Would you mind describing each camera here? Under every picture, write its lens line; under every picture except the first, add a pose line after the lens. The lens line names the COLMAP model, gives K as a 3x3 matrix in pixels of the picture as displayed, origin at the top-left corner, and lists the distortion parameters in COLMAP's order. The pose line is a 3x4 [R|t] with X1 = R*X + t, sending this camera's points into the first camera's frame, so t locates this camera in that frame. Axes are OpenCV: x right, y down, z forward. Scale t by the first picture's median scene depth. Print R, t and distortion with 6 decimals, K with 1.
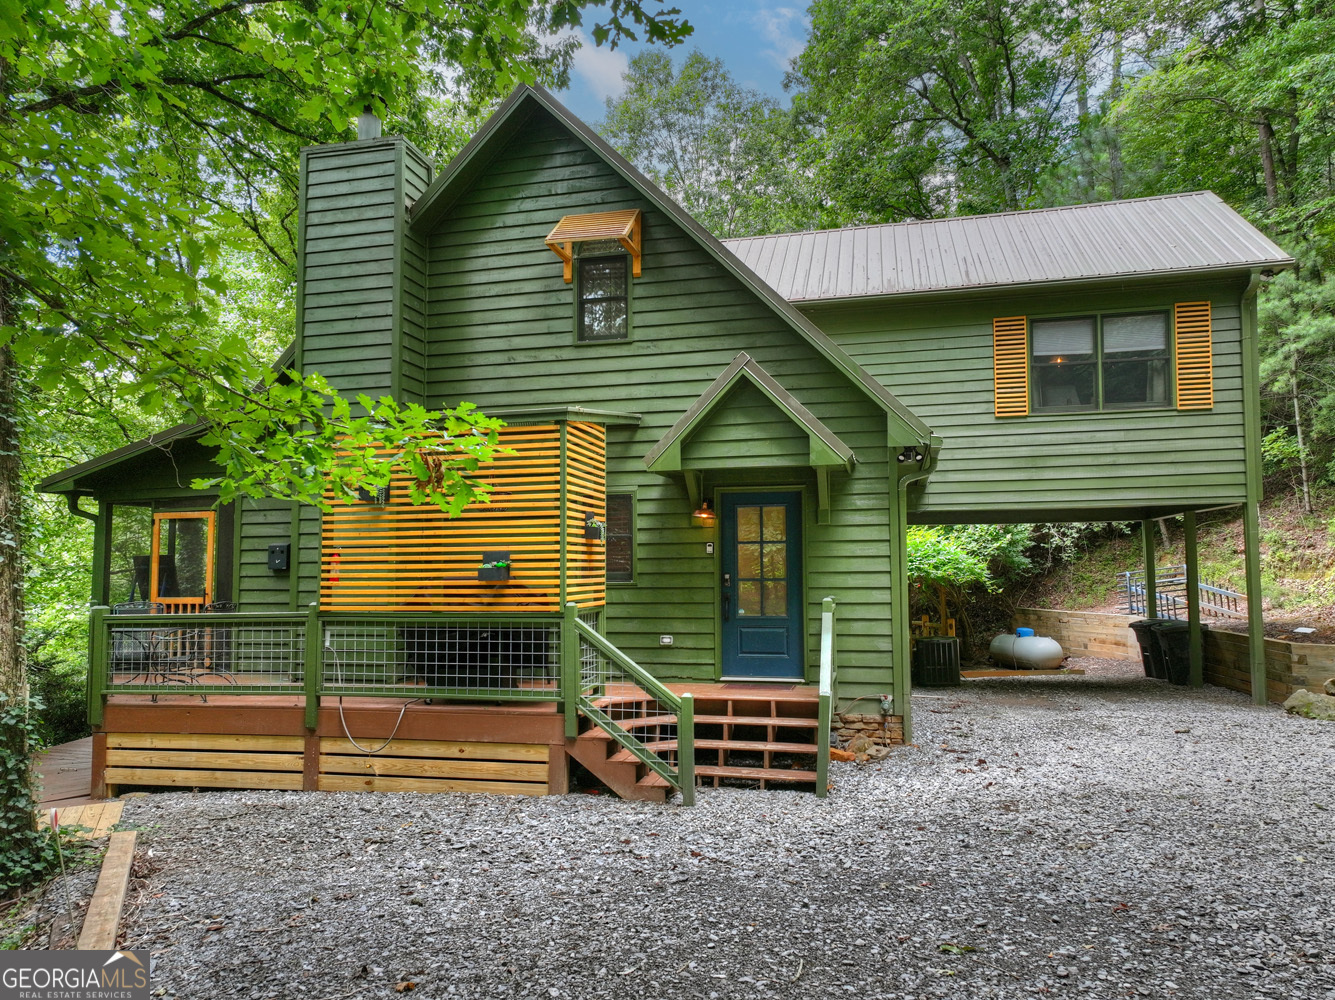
lens RADIAL K [[936.6, 0, 630.7], [0, 936.6, 514.1], [0, 0, 1]] dist [0.005341, 0.003820]
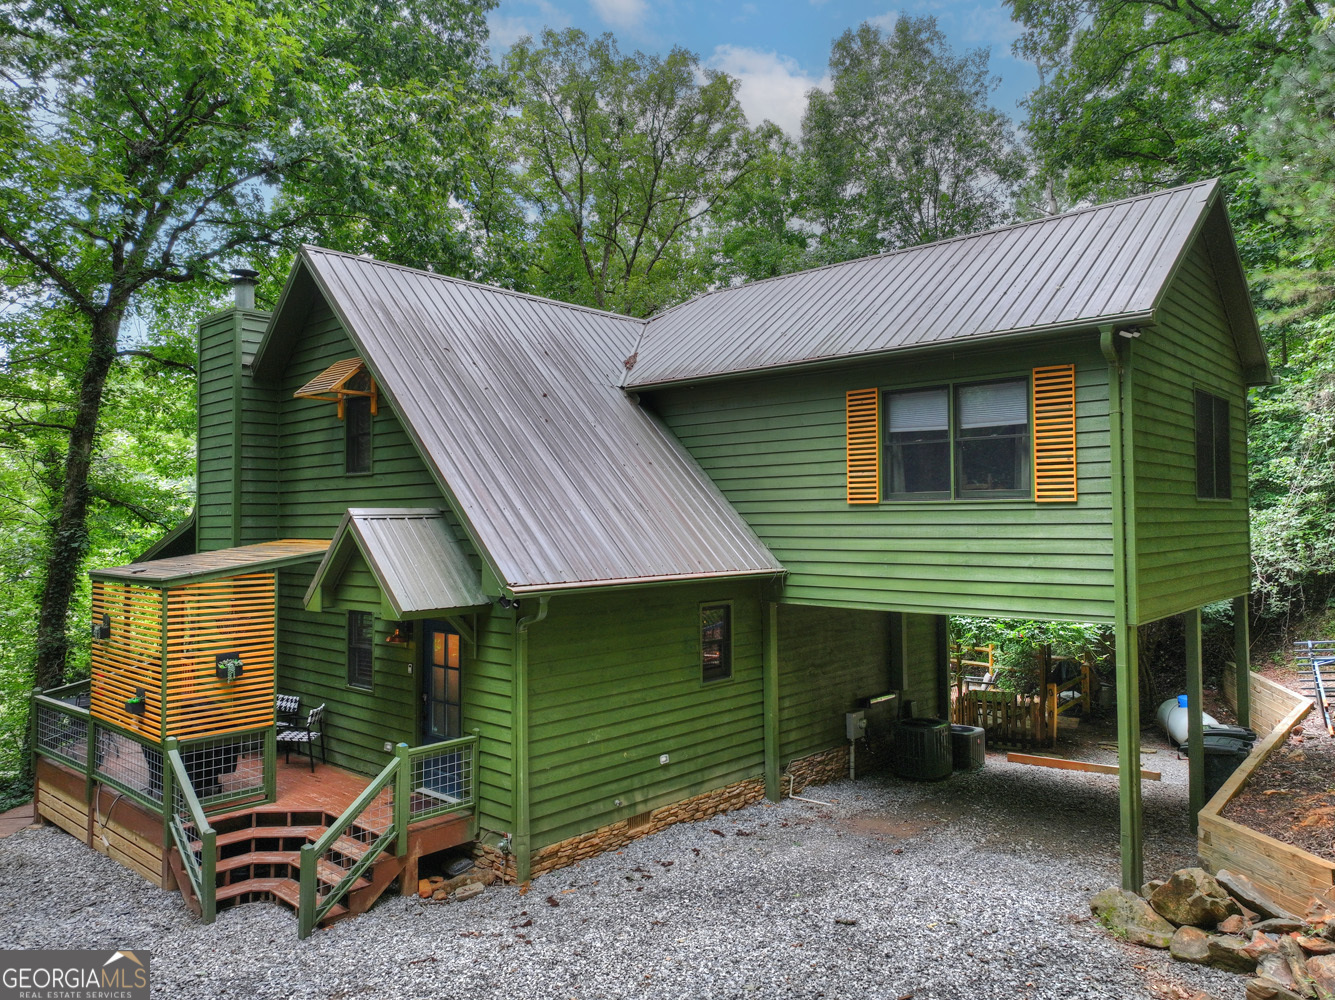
lens RADIAL K [[936.6, 0, 674.5], [0, 936.6, 500.7], [0, 0, 1]] dist [0.005341, 0.003820]
pose [[0.884773, -0.009887, -0.465918, 0.864123], [0.030613, 0.998849, 0.036937, -0.190779], [0.465016, -0.046944, 0.884057, 0.192512]]
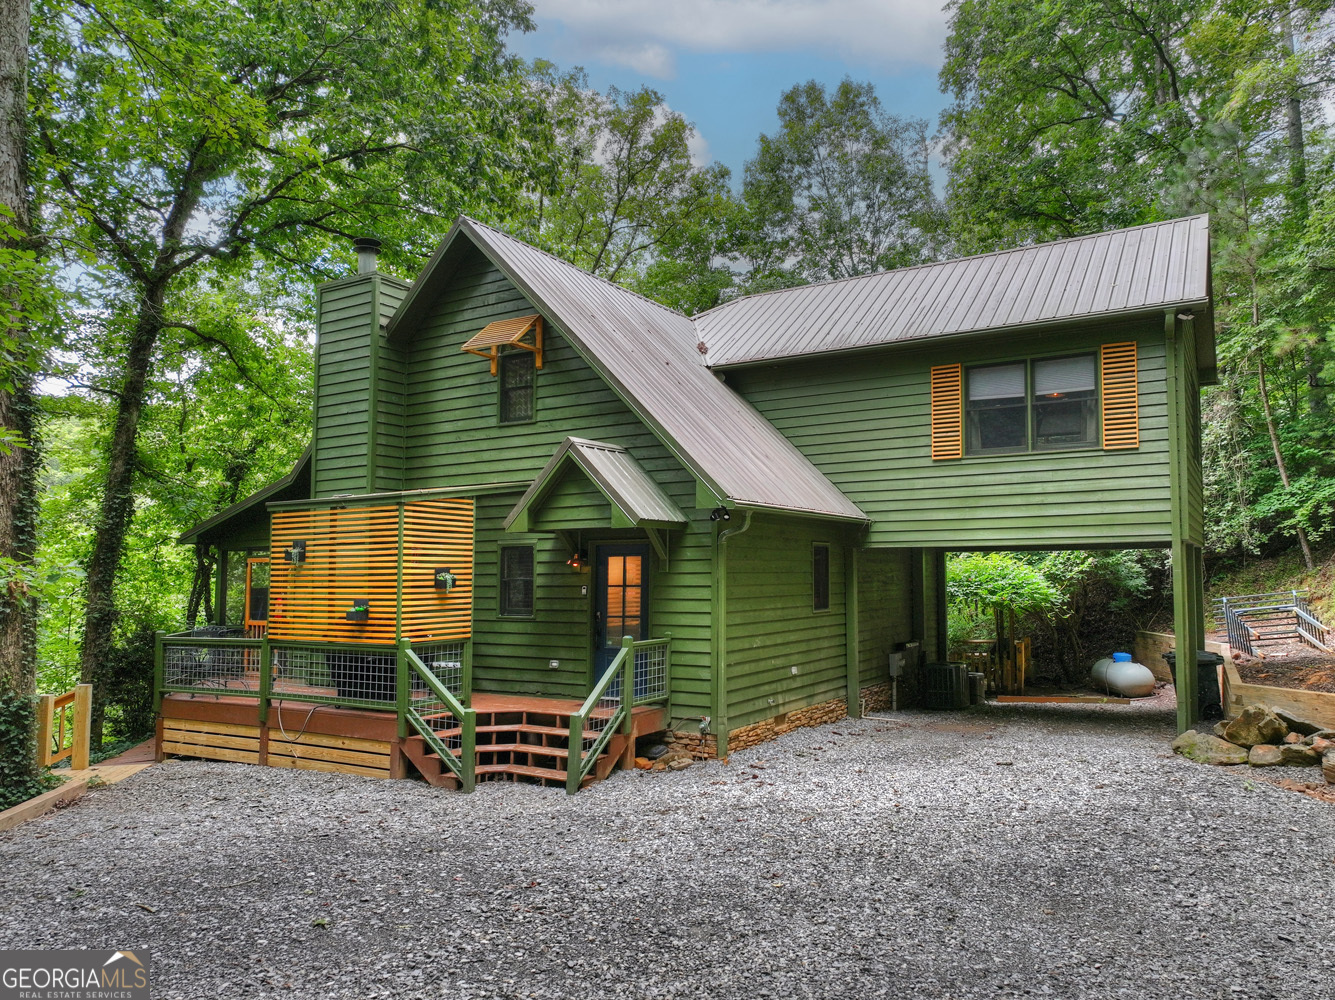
lens RADIAL K [[936.6, 0, 667.5], [0, 936.6, 526.6], [0, 0, 1]] dist [0.005341, 0.003820]
pose [[0.956543, -0.011876, -0.291350, 0.541753], [0.015469, 0.999830, 0.010032, -0.057583], [0.291182, -0.014103, 0.956564, -0.139920]]
